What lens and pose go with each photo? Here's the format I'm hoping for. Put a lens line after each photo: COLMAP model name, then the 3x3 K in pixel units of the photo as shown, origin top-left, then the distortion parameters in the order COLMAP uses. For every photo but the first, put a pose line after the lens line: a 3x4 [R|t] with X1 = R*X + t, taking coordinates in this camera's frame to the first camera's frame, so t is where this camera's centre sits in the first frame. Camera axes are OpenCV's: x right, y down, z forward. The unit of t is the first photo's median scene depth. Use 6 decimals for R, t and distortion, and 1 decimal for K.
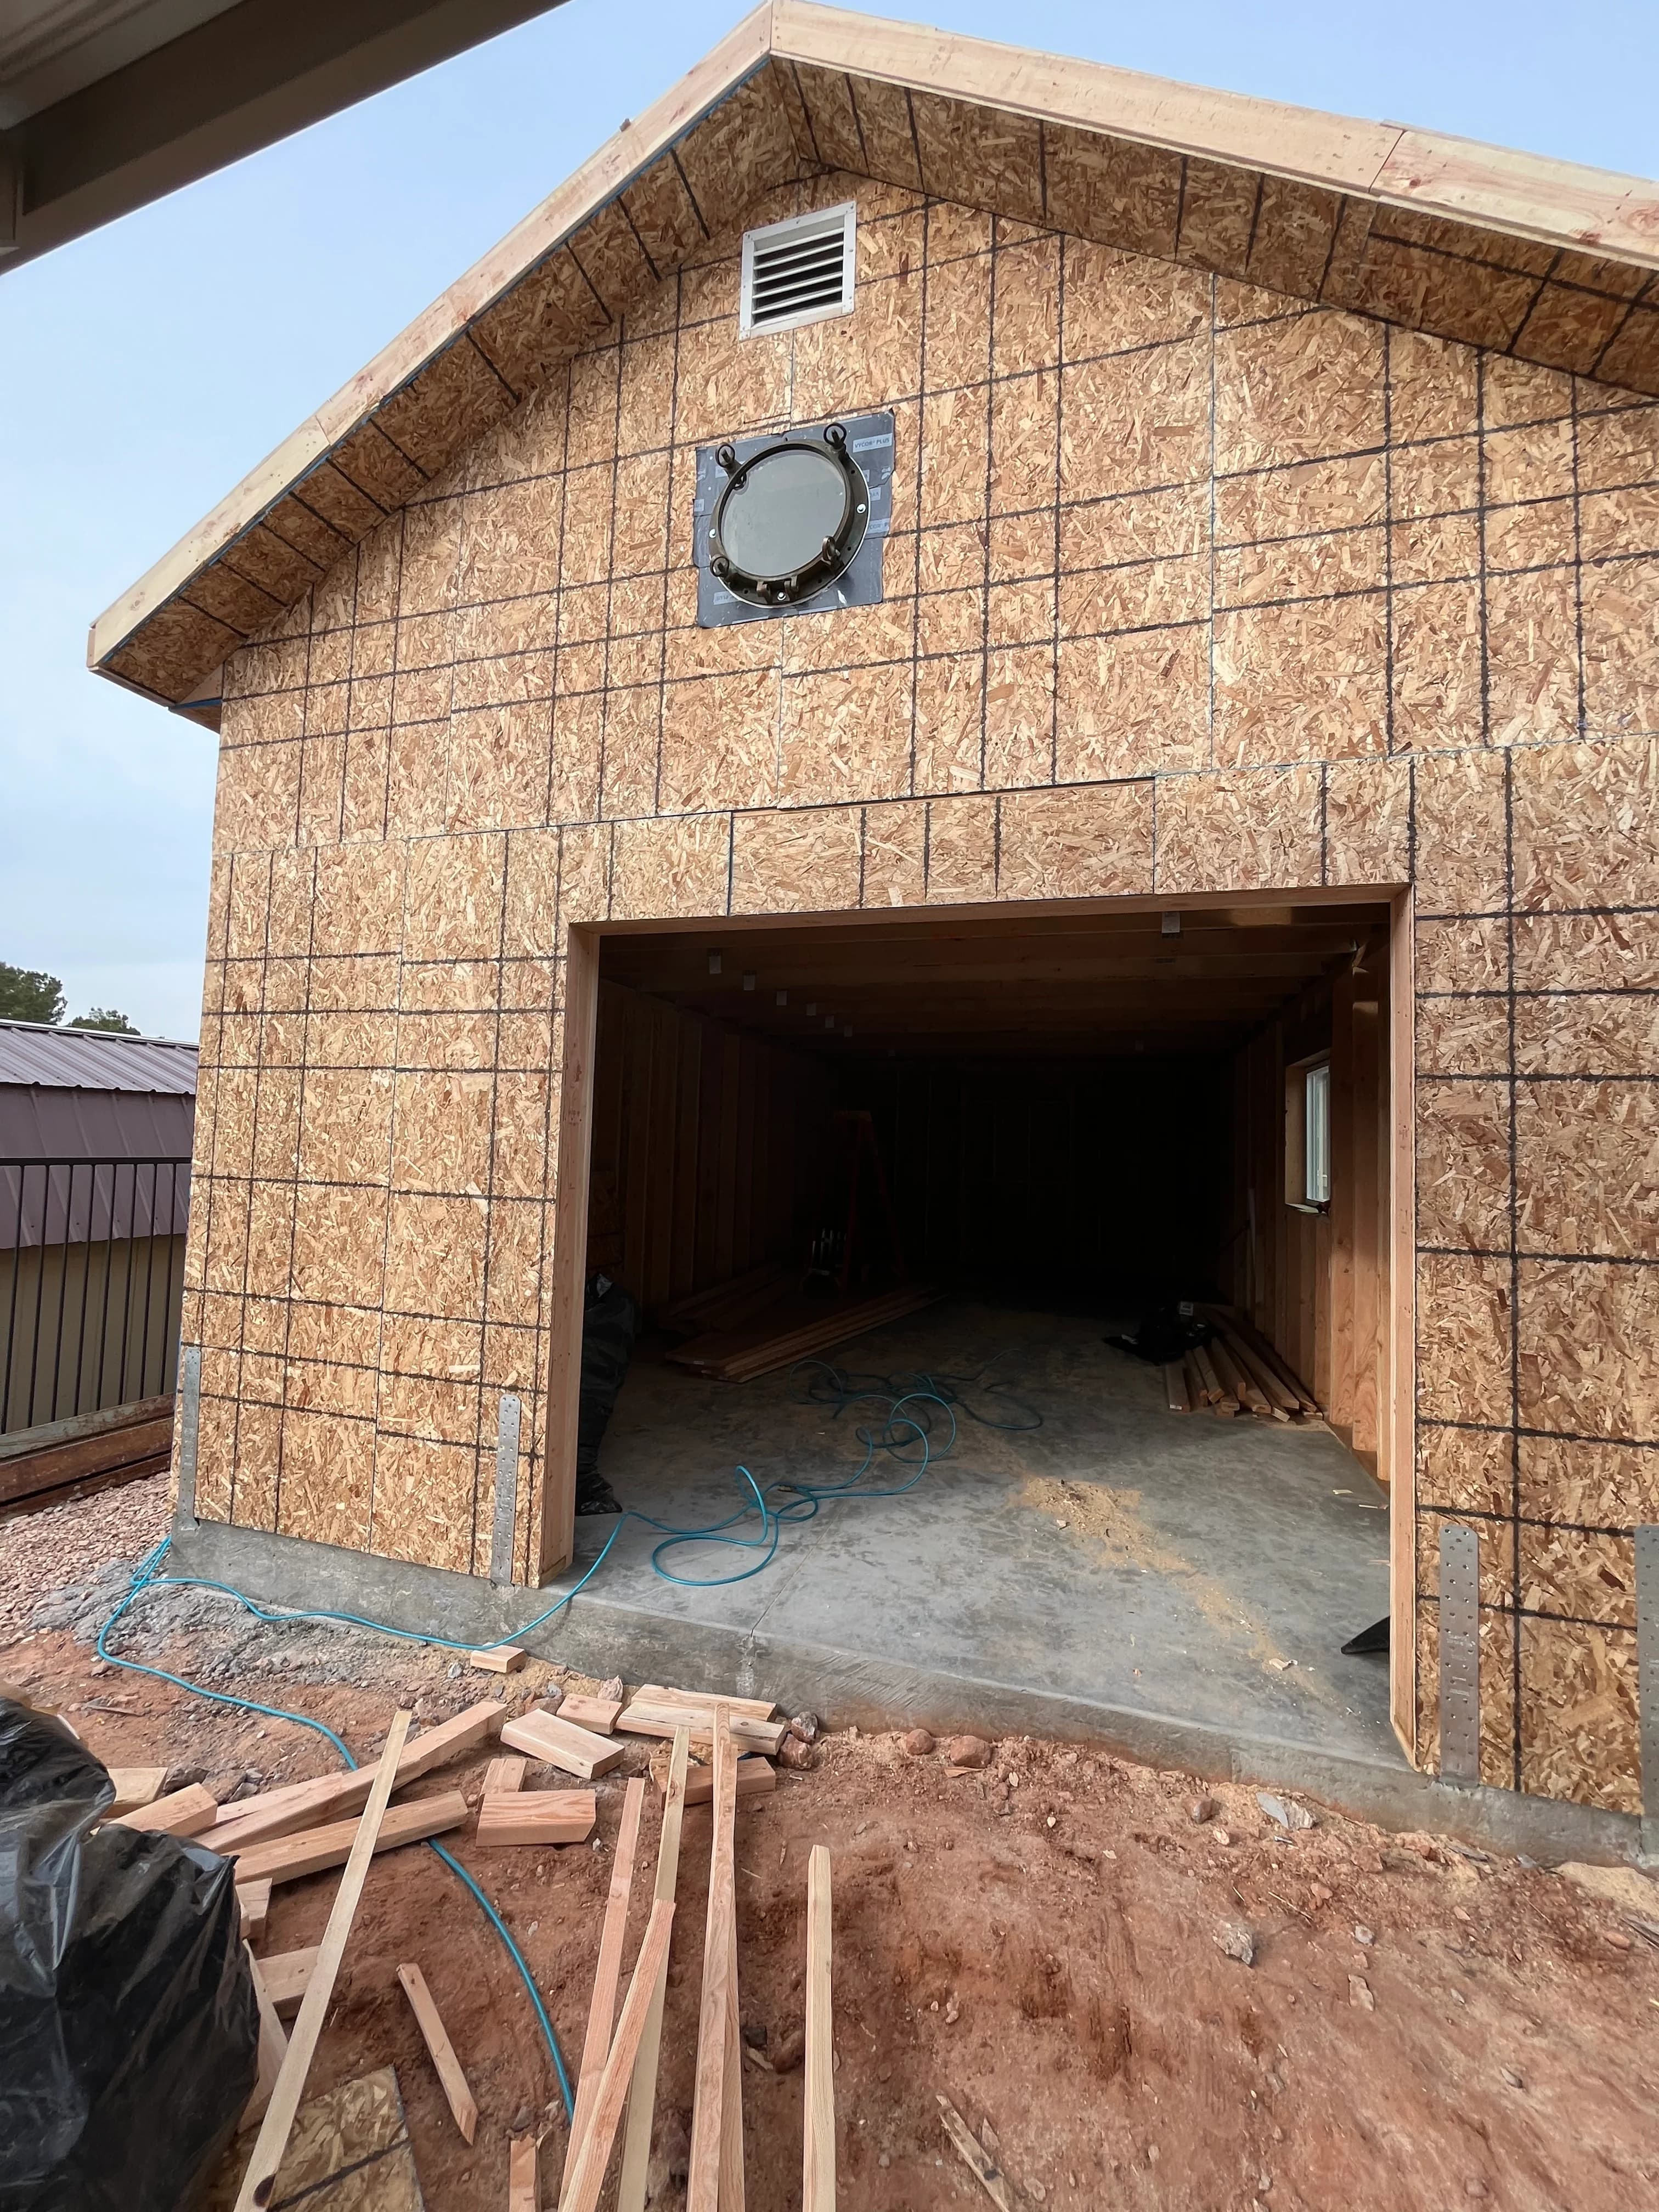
lens RADIAL K [[885.6, 0, 818.8], [0, 885.6, 1094.5], [0, 0, 1]] dist [-0.002979, -0.000011]
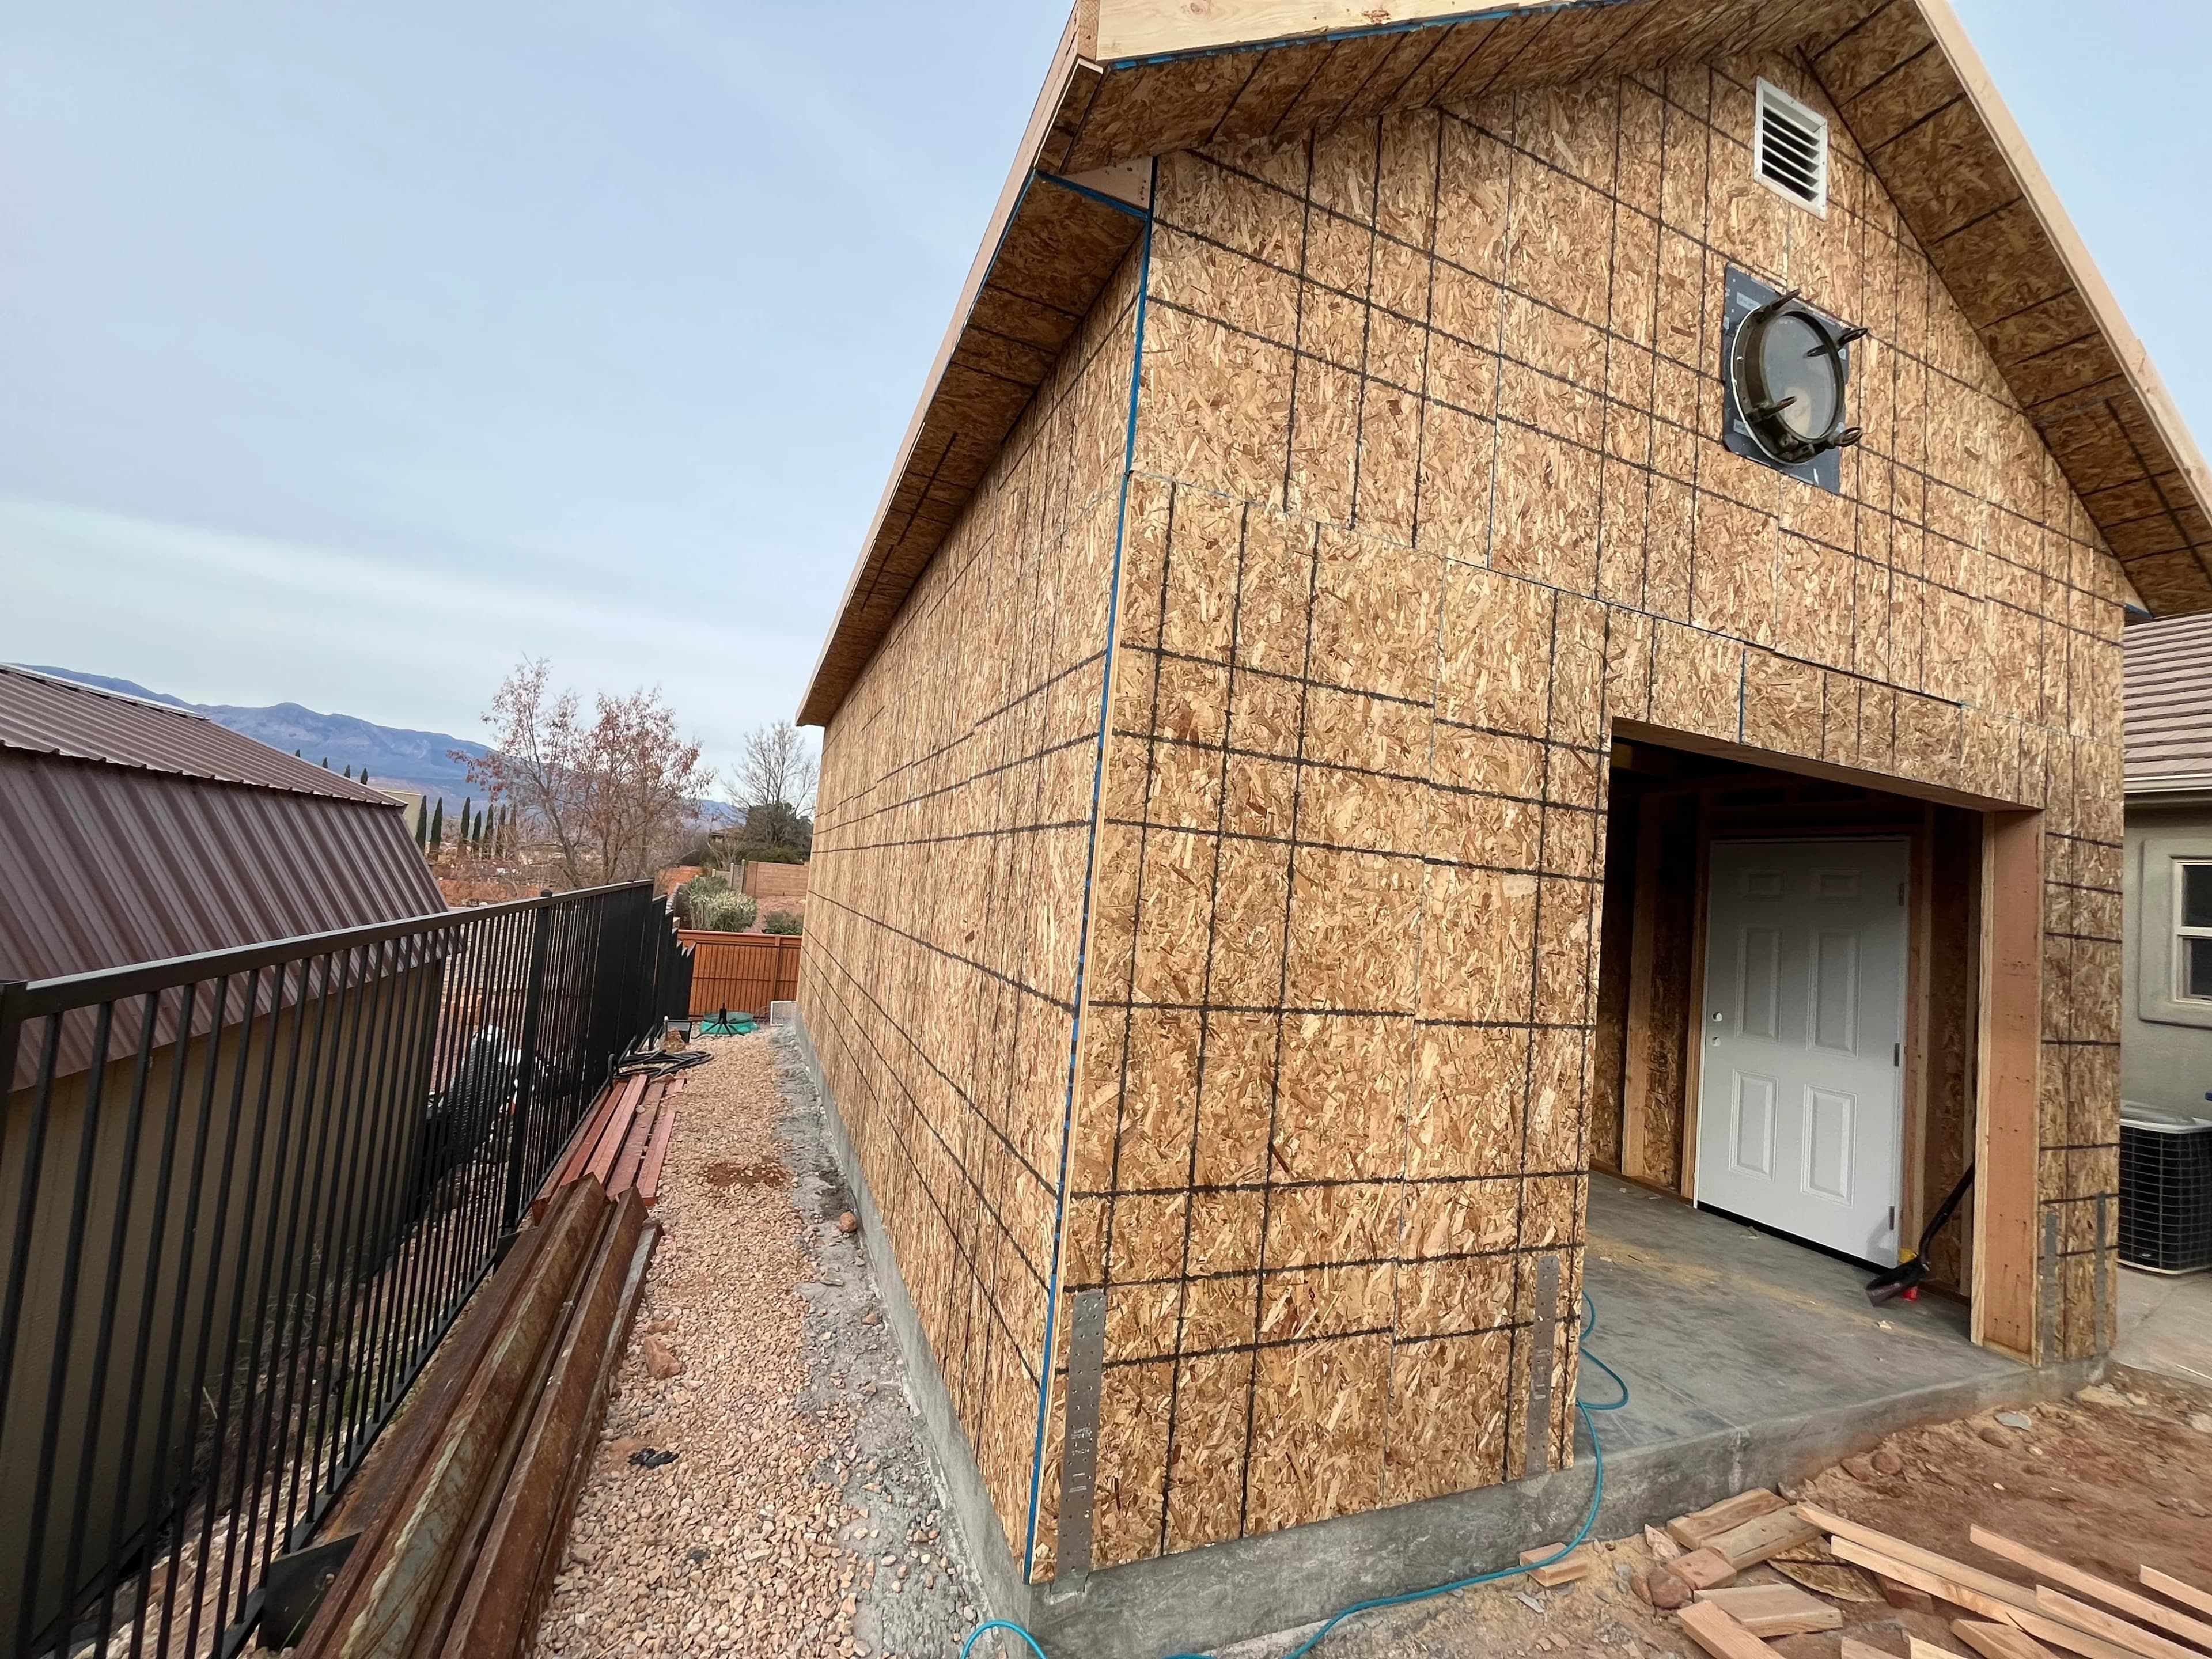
lens RADIAL K [[885.6, 0, 1096.8], [0, 885.6, 832.7], [0, 0, 1]] dist [-0.002979, -0.000011]
pose [[0.779303, 0.077348, 0.621855, -1.233855], [-0.096871, 0.995294, -0.002399, -0.023614], [-0.619114, -0.058370, 0.783129, 0.613812]]
